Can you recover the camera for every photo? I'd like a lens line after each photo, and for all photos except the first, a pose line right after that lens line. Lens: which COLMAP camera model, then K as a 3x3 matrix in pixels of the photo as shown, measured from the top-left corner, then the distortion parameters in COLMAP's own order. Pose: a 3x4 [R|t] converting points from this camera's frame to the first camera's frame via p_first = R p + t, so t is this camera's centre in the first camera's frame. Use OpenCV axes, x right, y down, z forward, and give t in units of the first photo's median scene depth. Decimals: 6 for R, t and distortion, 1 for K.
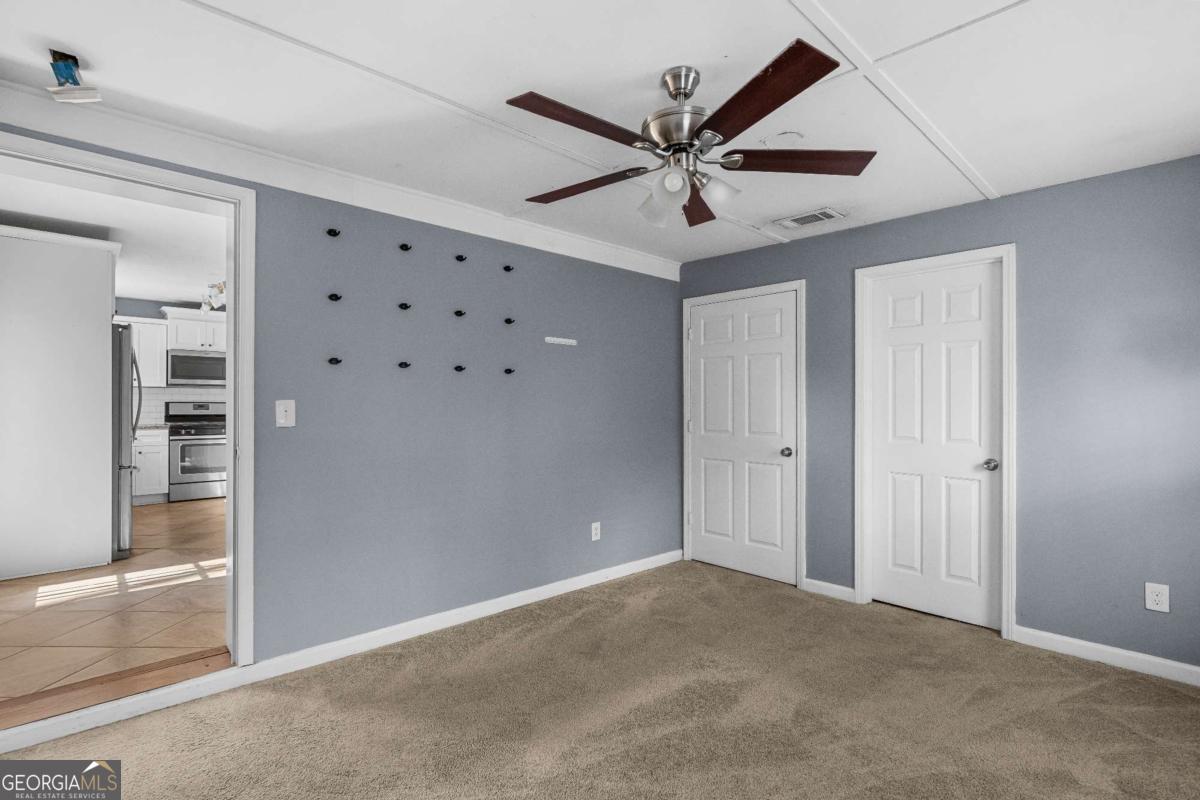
lens RADIAL K [[563.4, 0, 605.8], [0, 563.4, 397.9], [0, 0, 1]] dist [-0.003959, -0.000530]
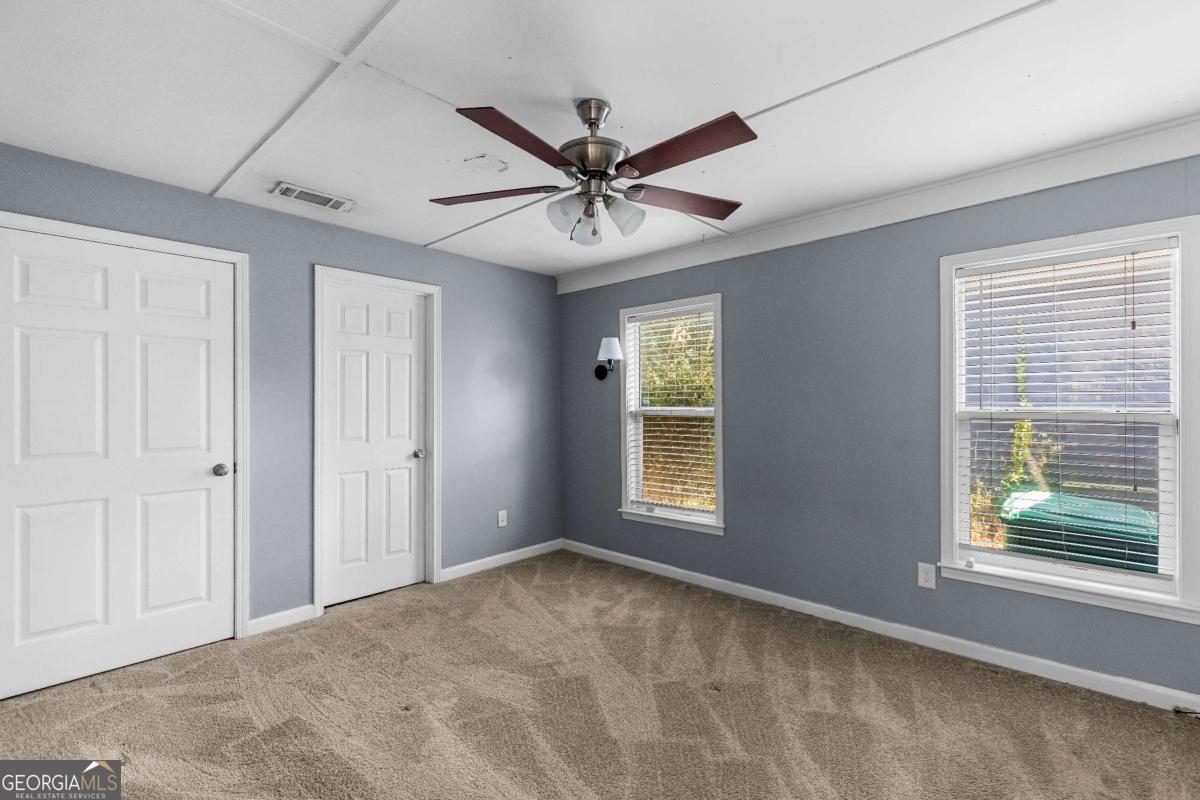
lens RADIAL K [[549.7, 0, 599.9], [0, 549.7, 397.8], [0, 0, 1]] dist [0.000375, 0.000659]
pose [[-0.064184, 0.013448, 0.997847, -0.576884], [-0.000940, 0.999908, -0.013536, 0.008825], [-0.997938, -0.001807, -0.064165, 0.660516]]
